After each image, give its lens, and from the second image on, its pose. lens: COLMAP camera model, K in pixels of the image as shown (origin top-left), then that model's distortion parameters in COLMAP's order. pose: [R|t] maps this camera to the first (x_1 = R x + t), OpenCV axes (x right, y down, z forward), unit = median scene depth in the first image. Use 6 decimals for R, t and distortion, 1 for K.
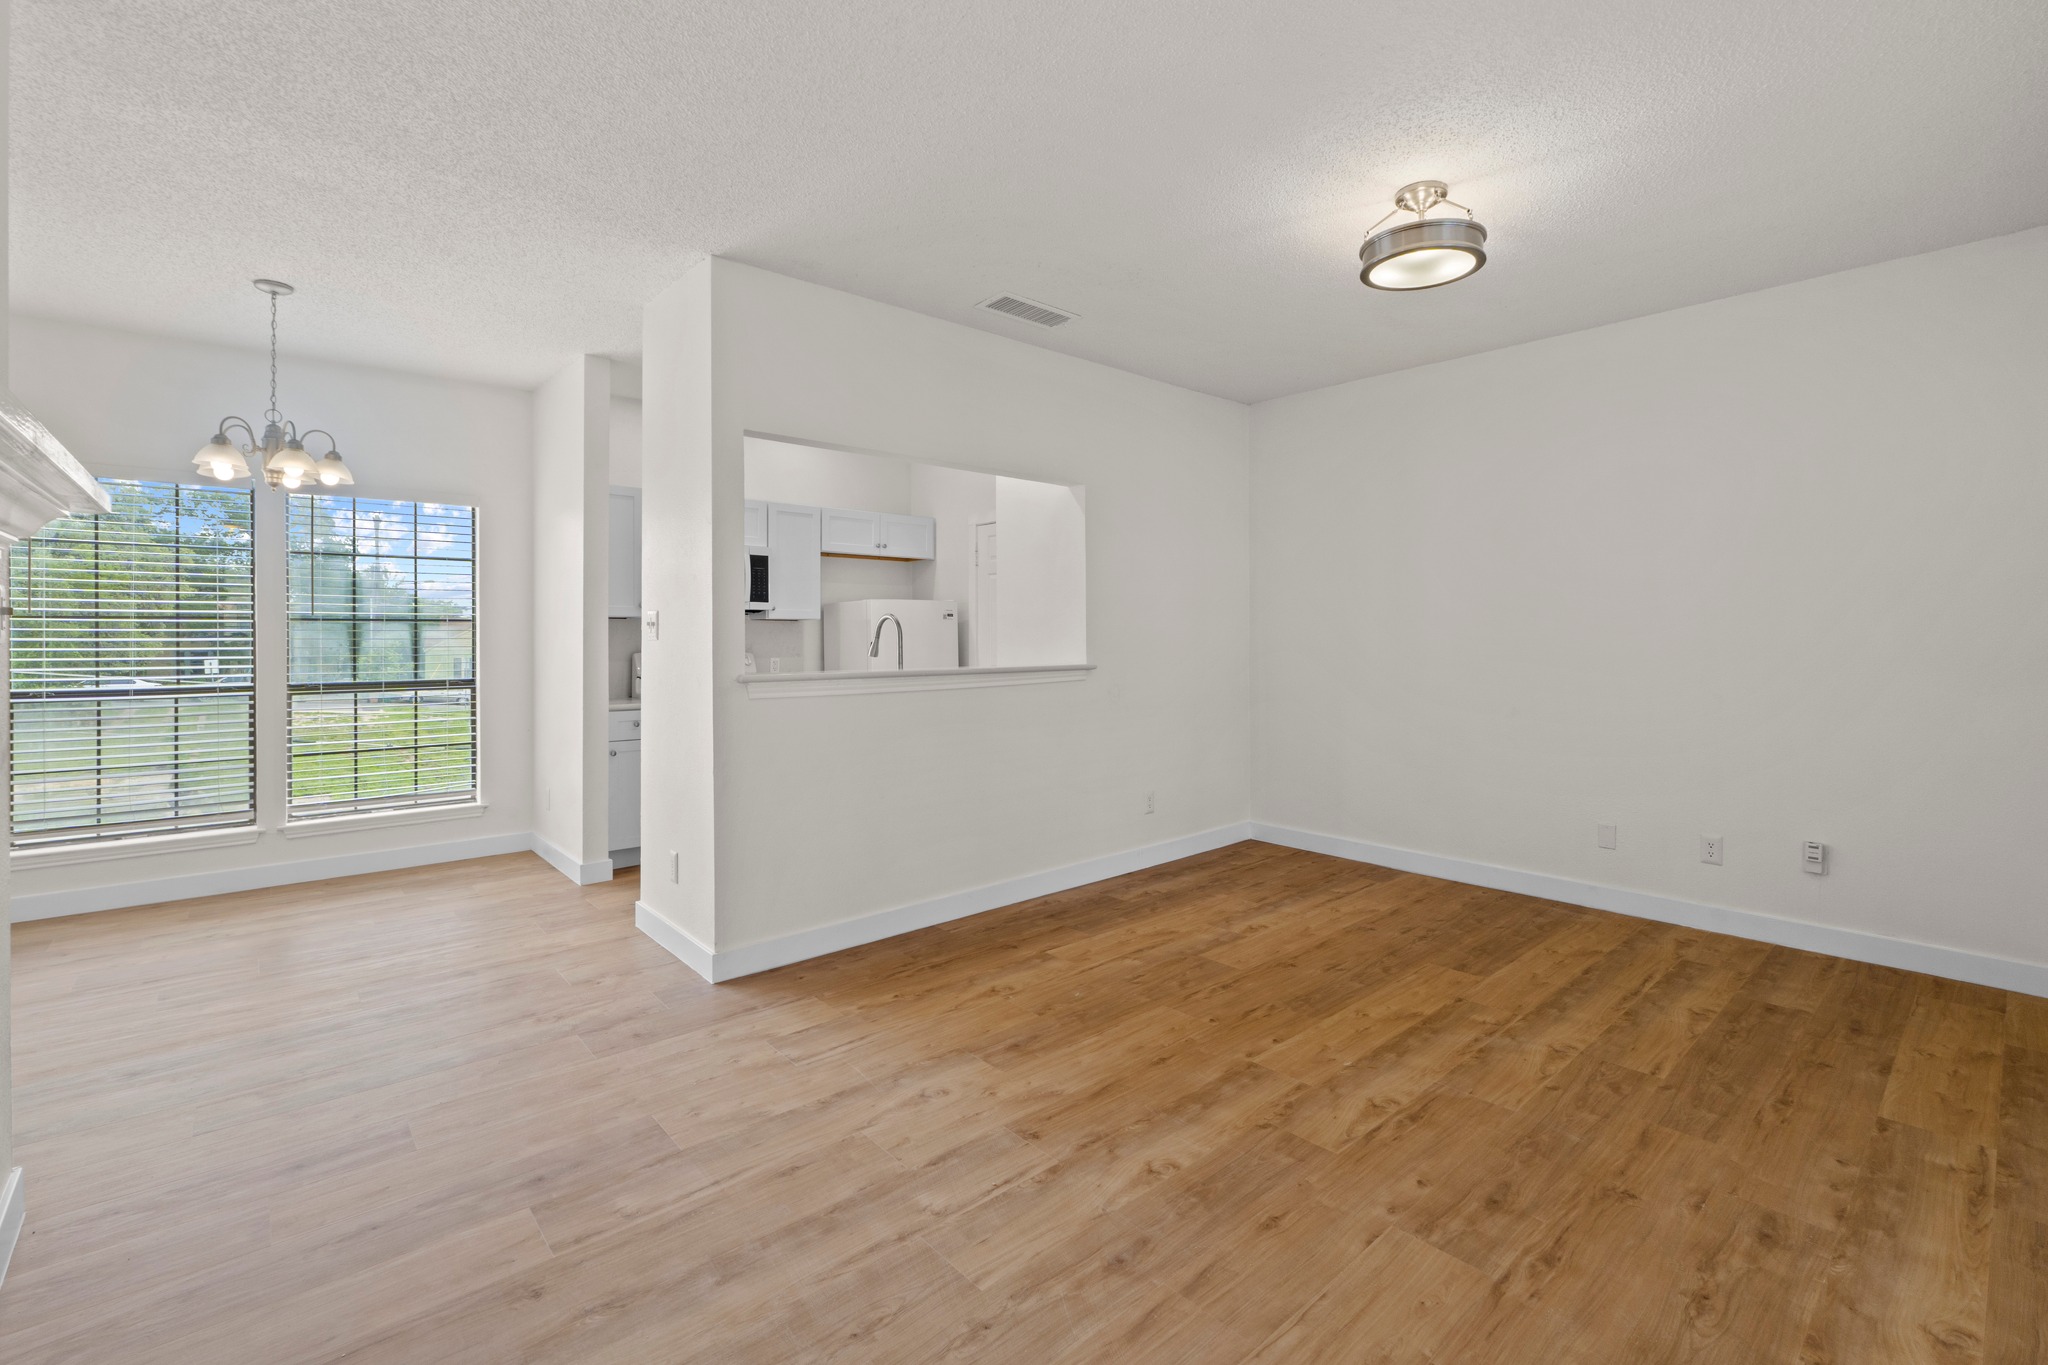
lens RADIAL K [[891.6, 0, 1032.2], [0, 891.6, 640.8], [0, 0, 1]] dist [-0.003814, -0.000715]
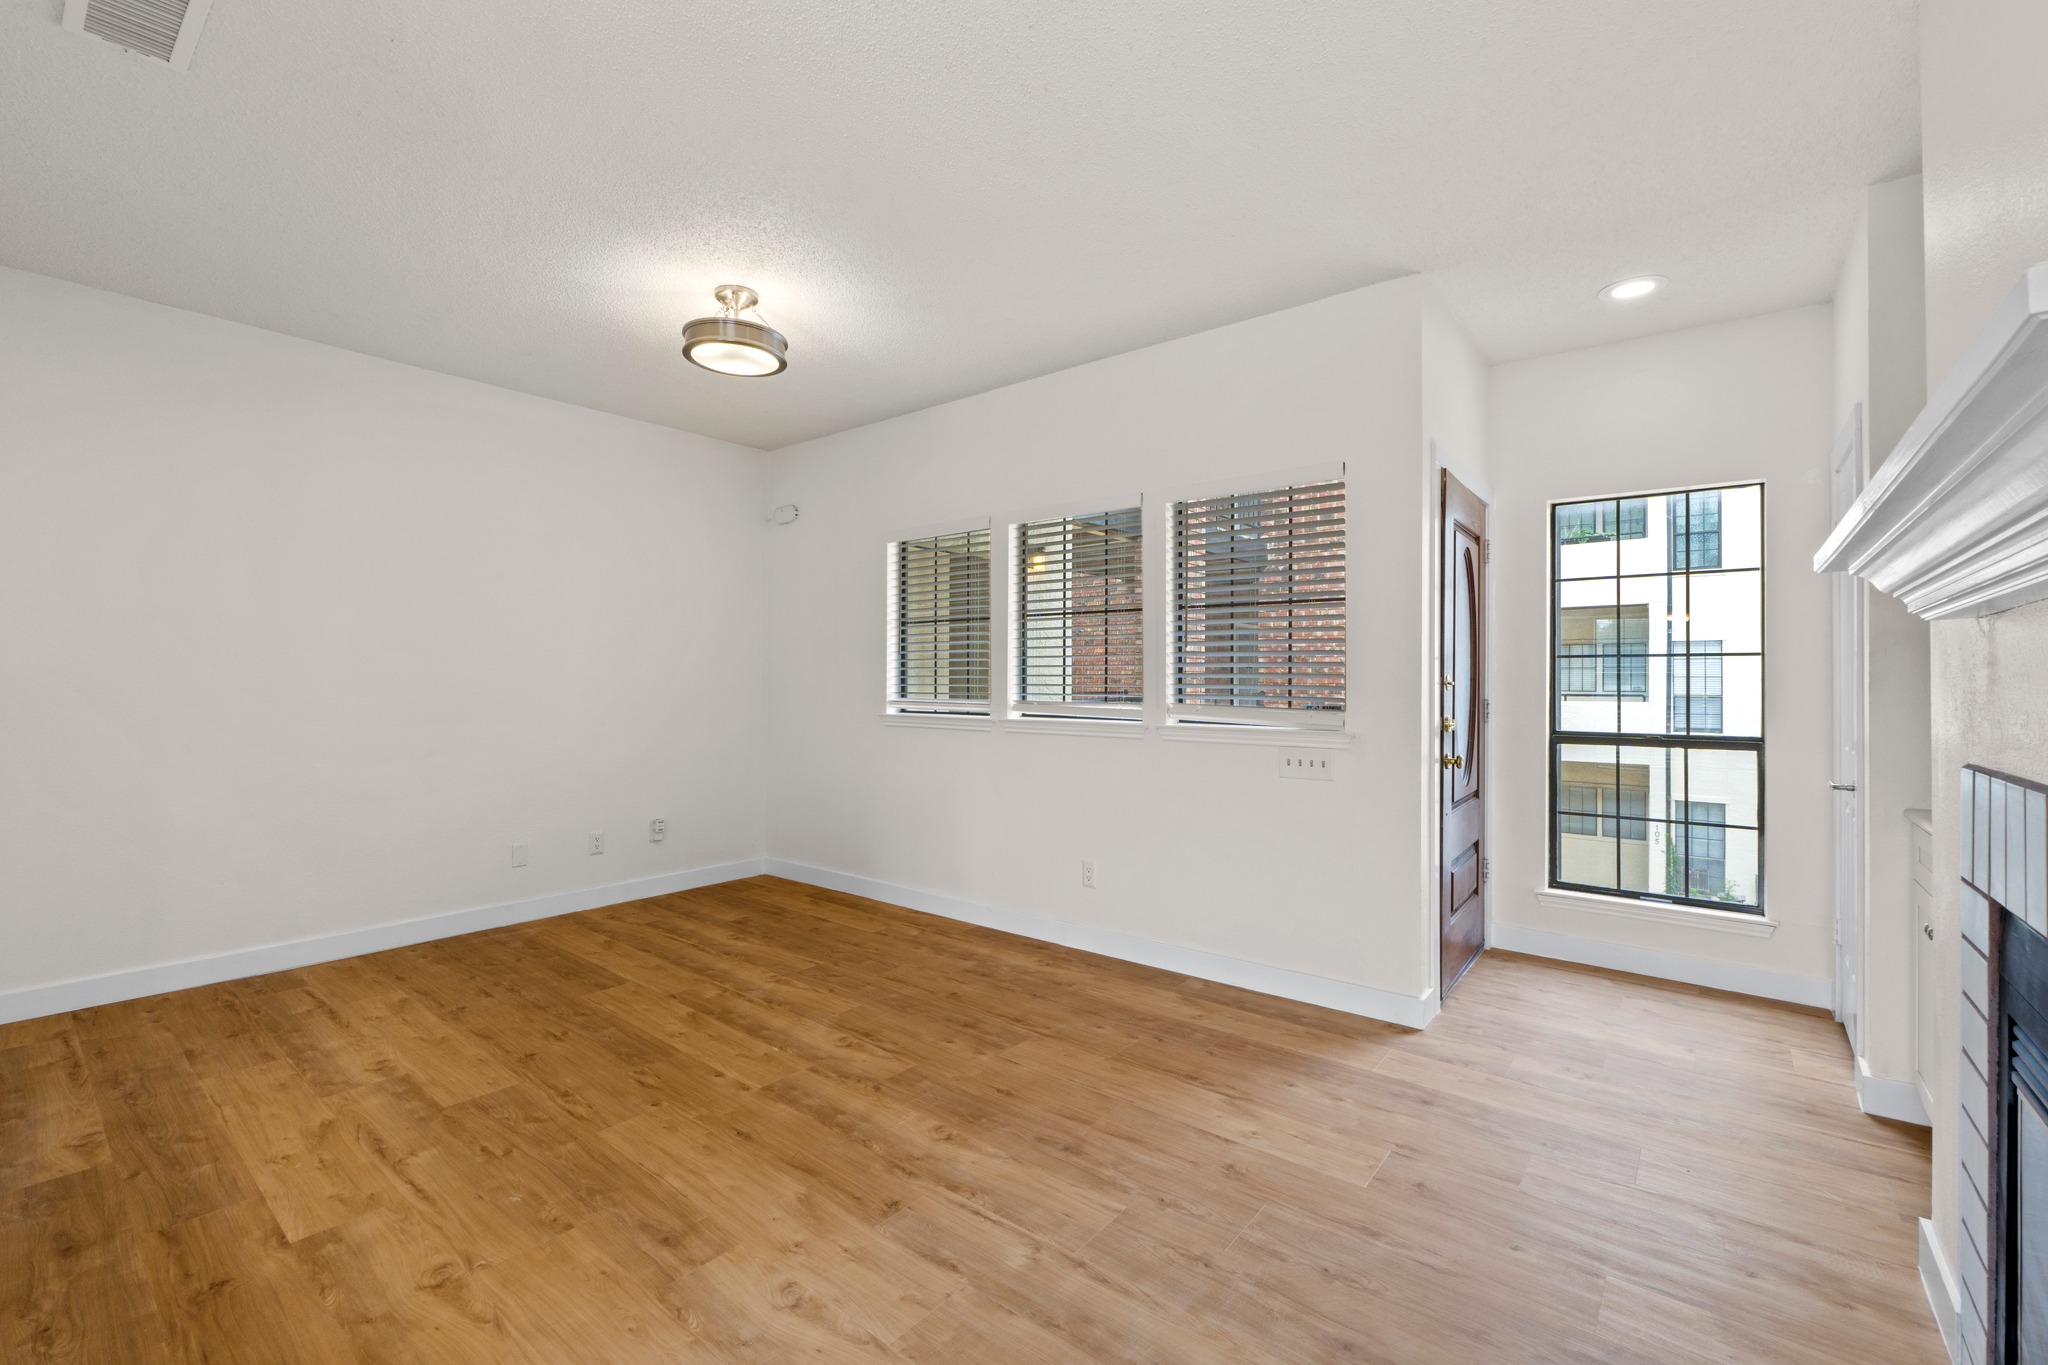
lens RADIAL K [[866.1, 0, 1020.3], [0, 866.1, 668.0], [0, 0, 1]] dist [-0.005838, -0.000127]
pose [[-0.160005, 0.012259, 0.987040, -0.672706], [-0.000774, 0.999921, -0.012545, 0.001827], [-0.987116, -0.002772, -0.159983, 0.739238]]
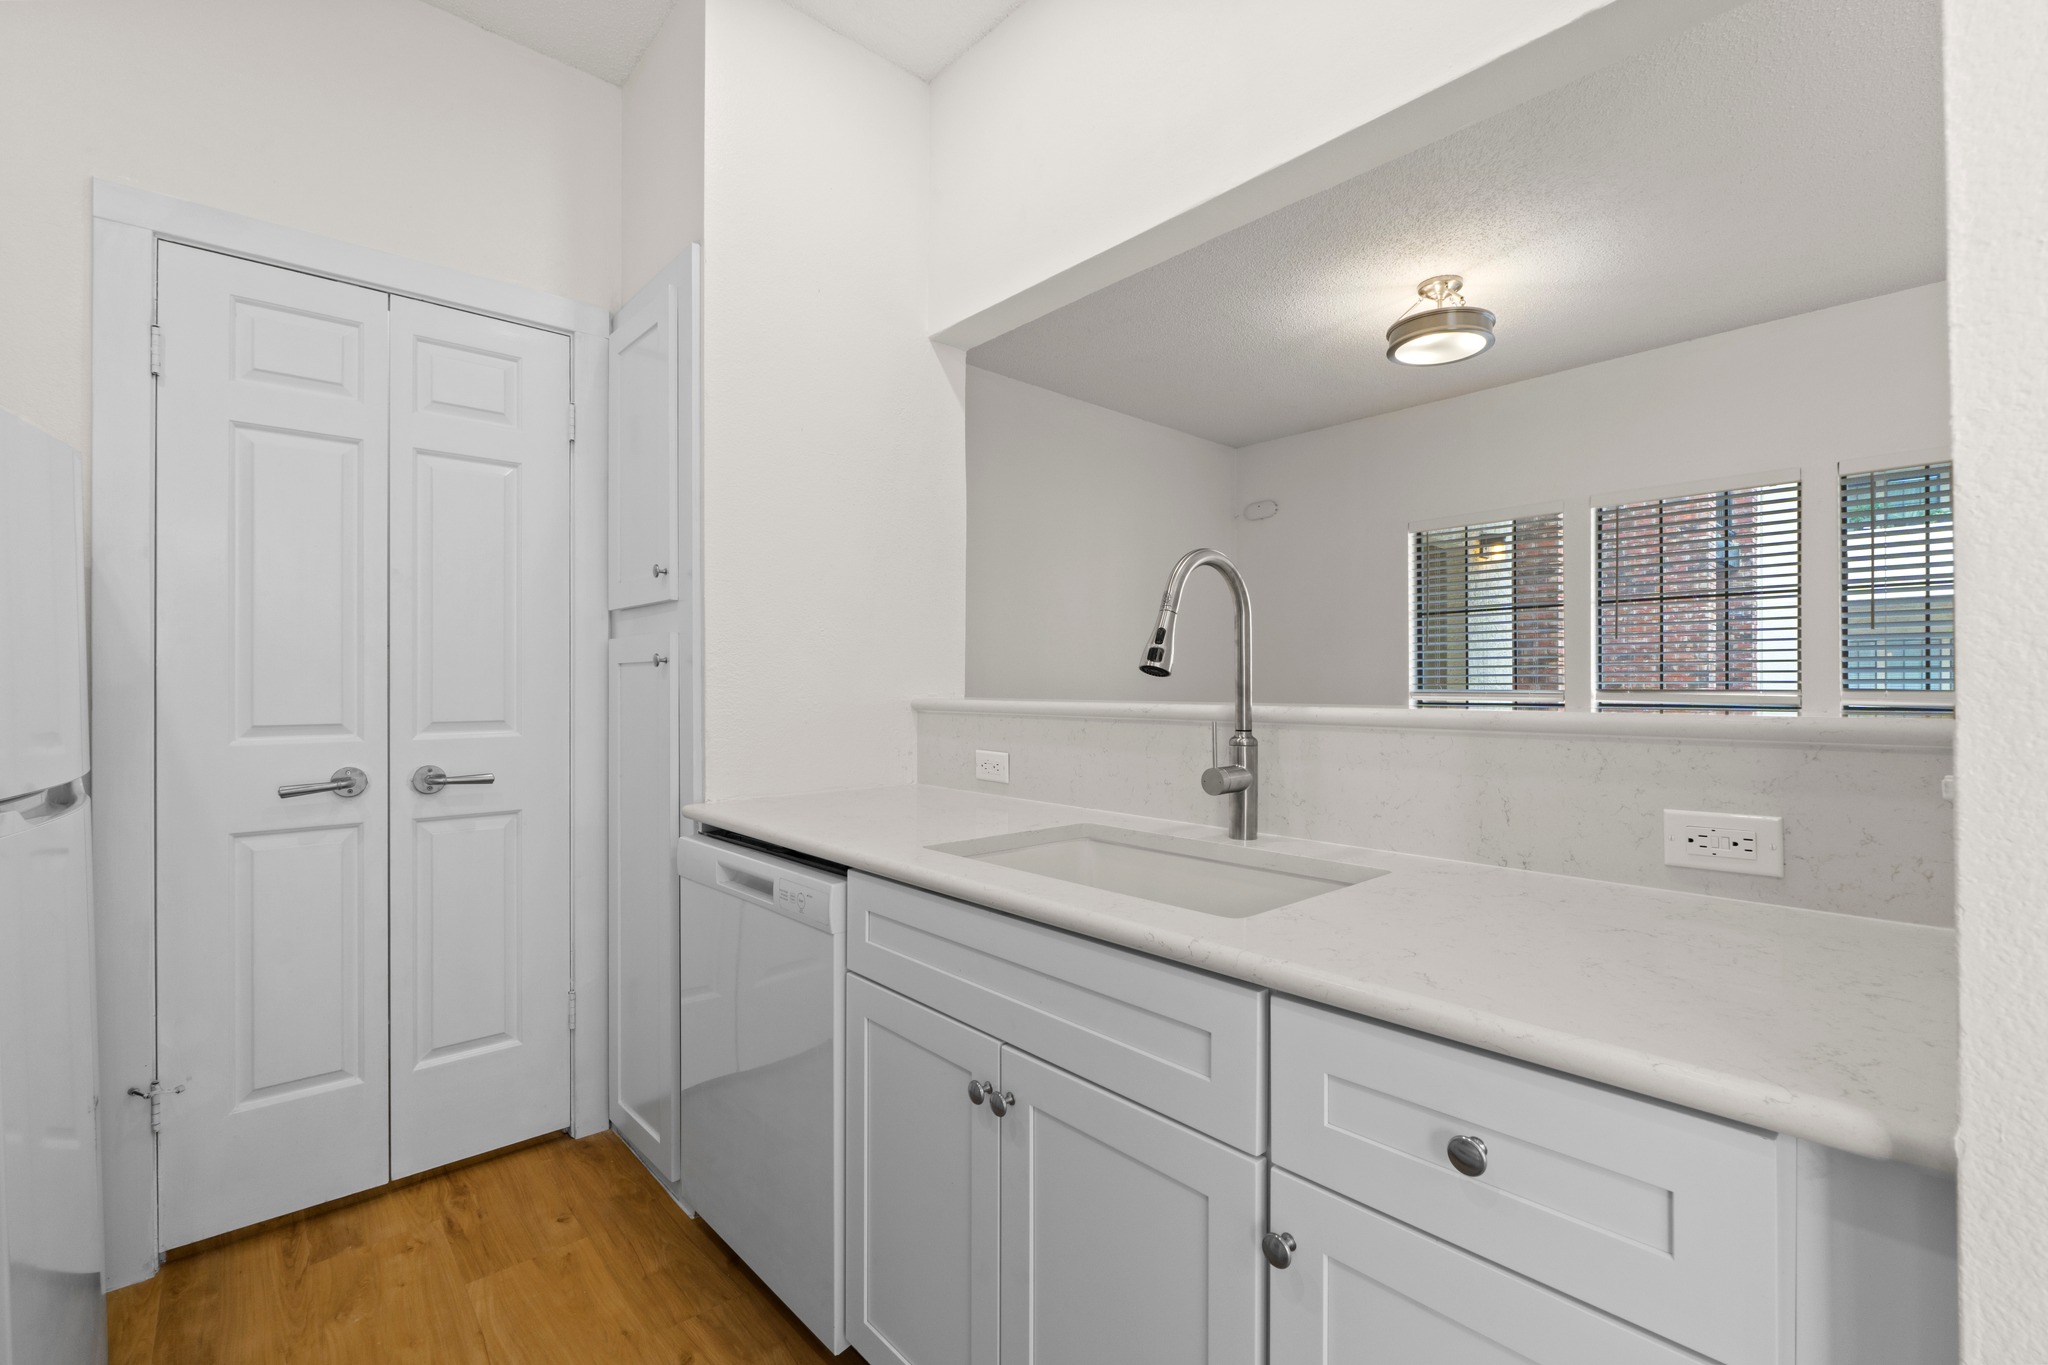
lens RADIAL K [[876.3, 0, 1013.0], [0, 876.3, 683.7], [0, 0, 1]] dist [-0.004237, -0.000436]
pose [[0.003877, 0.004336, 0.999983, -0.664352], [0.003362, 0.999985, -0.004349, 0.030078], [-0.999987, 0.003379, 0.003863, 1.425745]]
